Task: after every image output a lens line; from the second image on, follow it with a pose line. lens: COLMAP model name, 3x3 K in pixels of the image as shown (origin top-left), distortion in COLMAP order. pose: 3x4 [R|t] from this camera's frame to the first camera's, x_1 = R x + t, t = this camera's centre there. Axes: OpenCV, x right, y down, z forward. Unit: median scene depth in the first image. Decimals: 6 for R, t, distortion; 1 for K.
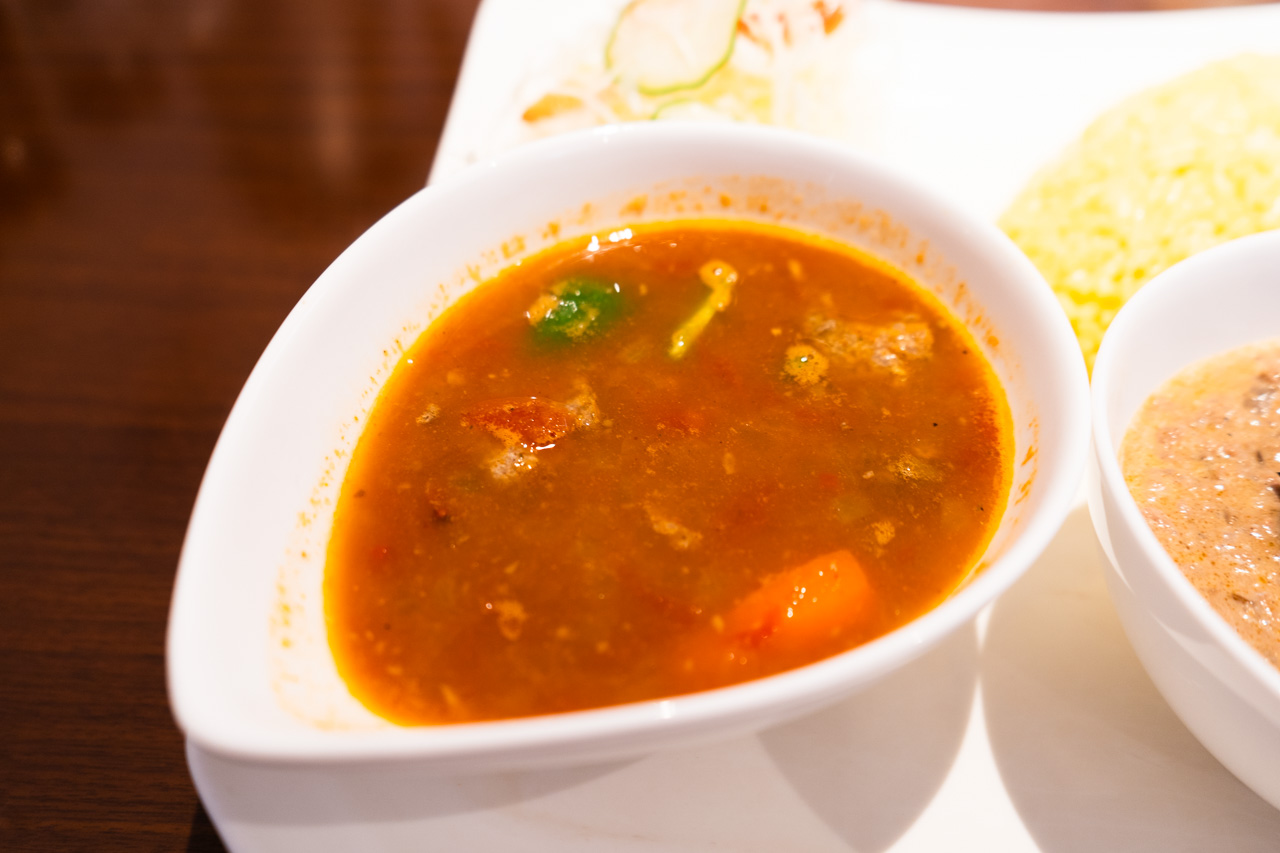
lens RADIAL K [[1070.1, 0, 642.5], [0, 1070.1, 404.0], [0, 0, 1]] dist [-0.001330, -0.000942]
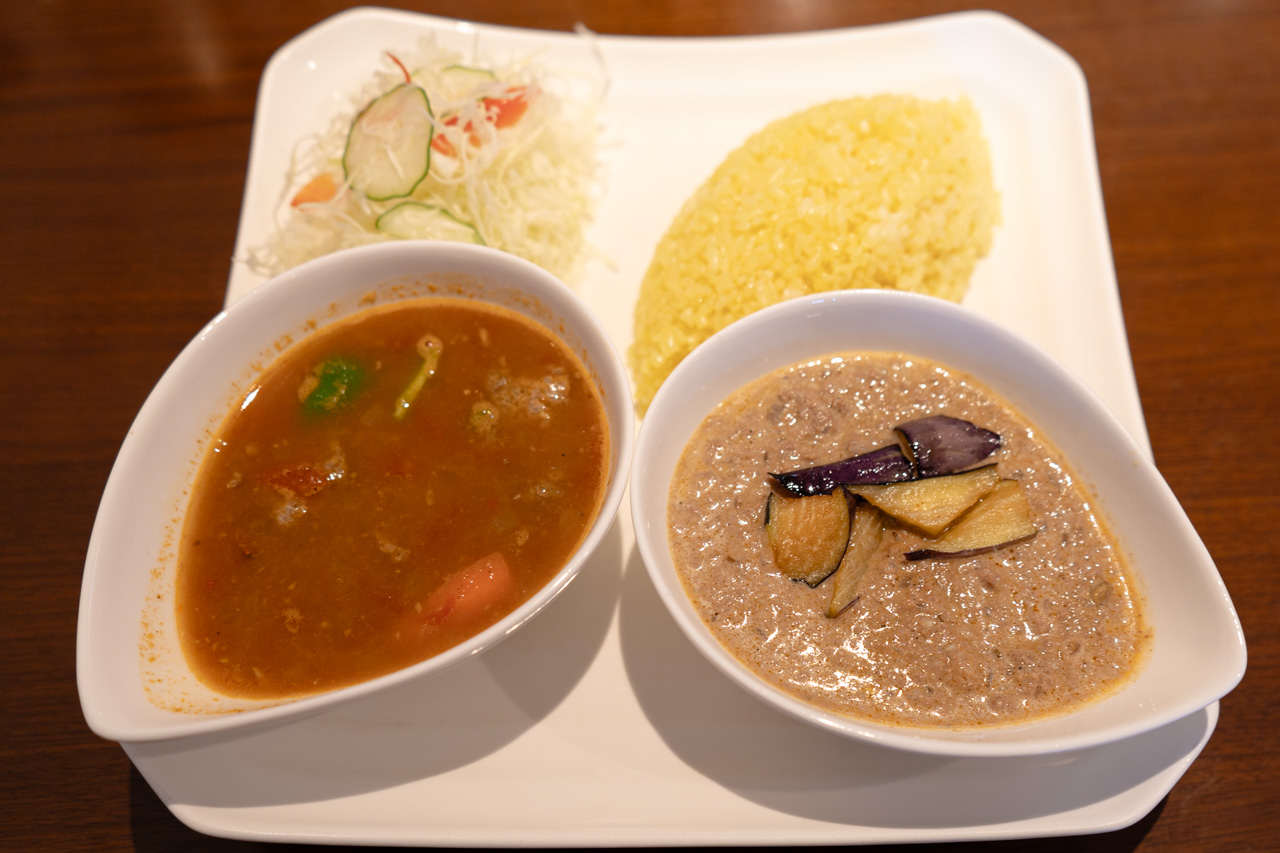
lens RADIAL K [[1026.6, 0, 640.0], [0, 1026.6, 426.5], [0, 0, 1]] dist [0.019741, -0.001836]
pose [[0.994271, -0.103221, 0.027765, 0.334816], [0.094161, 0.968741, 0.229511, -0.340213], [-0.050587, -0.225582, 0.972910, -0.430214]]
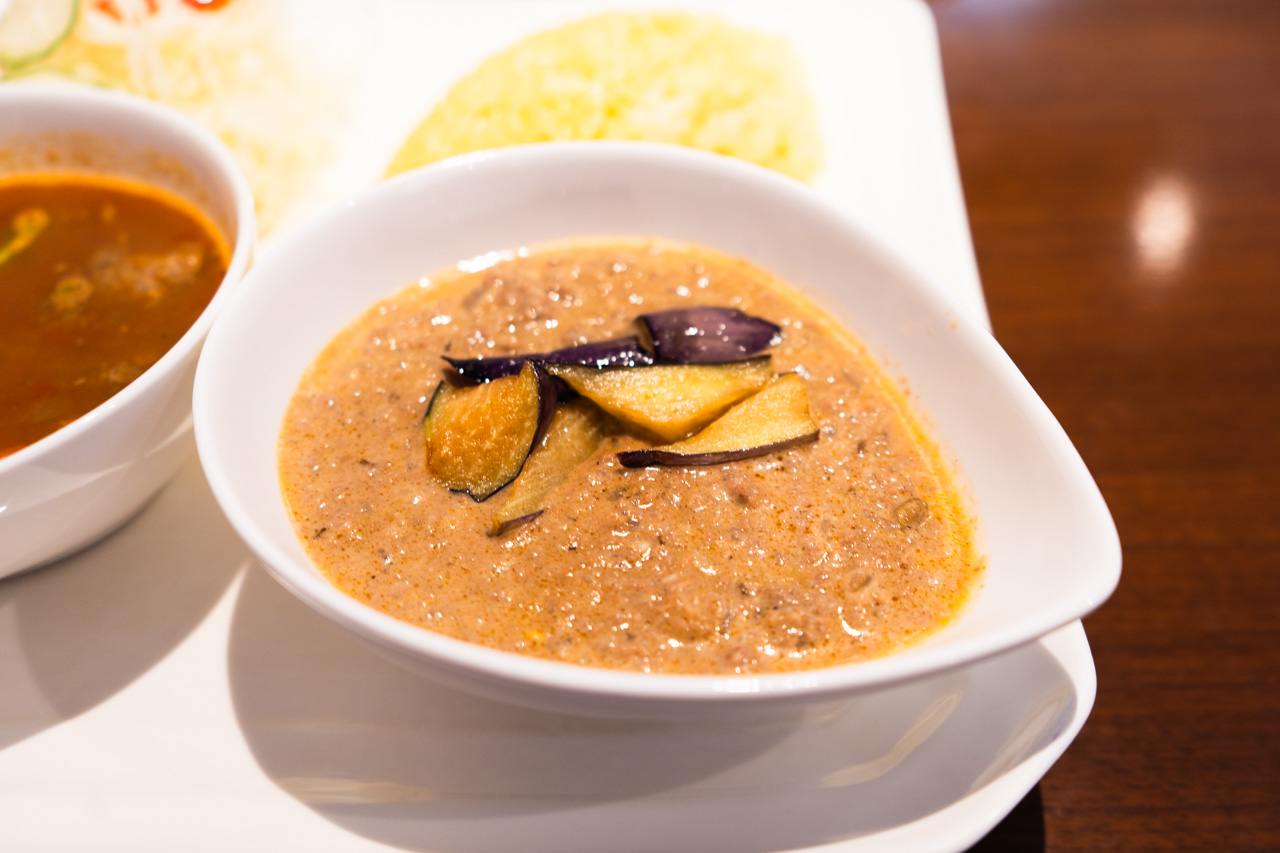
lens RADIAL K [[1036.1, 0, 600.4], [0, 1036.1, 448.6], [0, 0, 1]] dist [0.007671, -0.003207]
pose [[0.997273, -0.061299, 0.041104, 0.645708], [0.061032, 0.998106, 0.007735, 0.147805], [-0.041501, -0.005205, 0.999125, -0.079472]]
